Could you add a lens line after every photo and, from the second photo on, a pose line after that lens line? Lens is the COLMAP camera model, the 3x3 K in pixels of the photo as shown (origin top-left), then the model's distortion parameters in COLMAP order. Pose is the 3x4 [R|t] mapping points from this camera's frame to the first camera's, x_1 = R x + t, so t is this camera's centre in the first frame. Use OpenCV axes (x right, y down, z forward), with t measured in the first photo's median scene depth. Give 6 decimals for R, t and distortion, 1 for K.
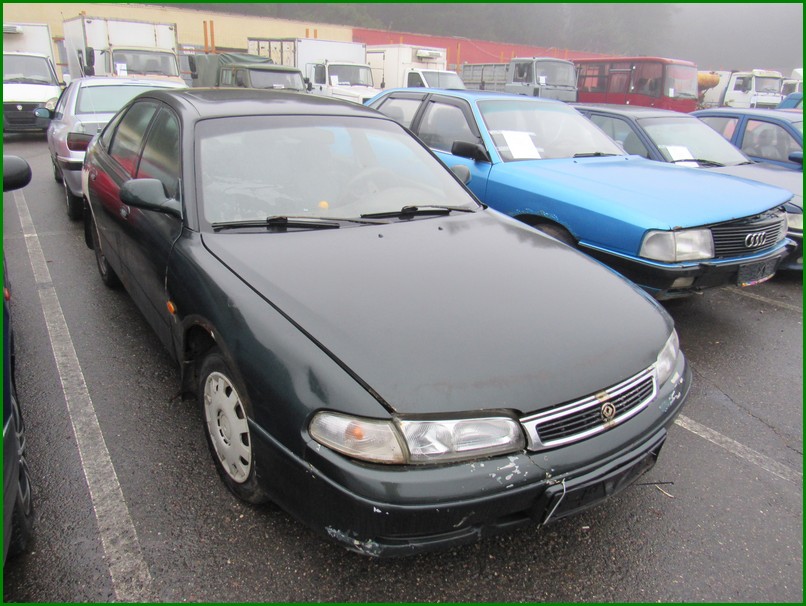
lens RADIAL K [[569.0, 0, 403.0], [0, 569.0, 303.0], [0, 0, 1]] dist [-0.029974, -0.001102]
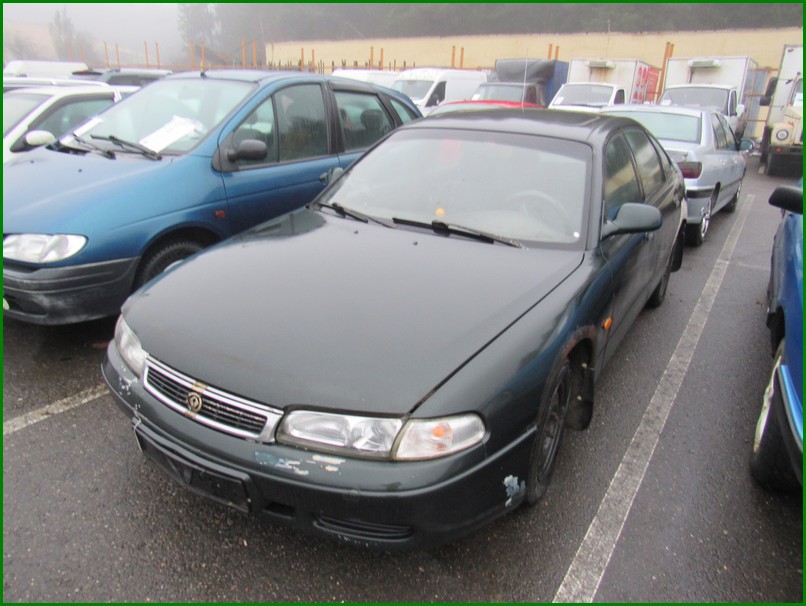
lens RADIAL K [[575.2, 0, 403.0], [0, 575.2, 303.0], [0, 0, 1]] dist [-0.023269, 0.005694]
pose [[0.372146, 0.287184, -0.882628, 0.556067], [-0.338948, 0.927305, 0.158809, -0.108589], [0.864073, 0.240065, 0.442434, 0.335917]]
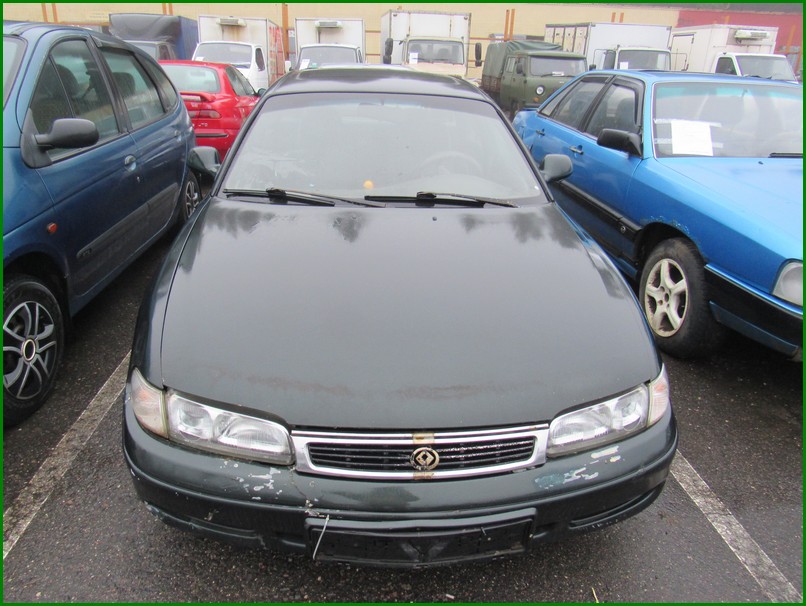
lens RADIAL K [[568.4, 0, 403.0], [0, 568.4, 303.0], [0, 0, 1]] dist [-0.022375, 0.010333]
pose [[0.863736, 0.178750, -0.471178, 0.273614], [-0.171704, 0.983421, 0.058320, -0.026063], [0.473791, 0.030530, 0.880108, 0.113405]]
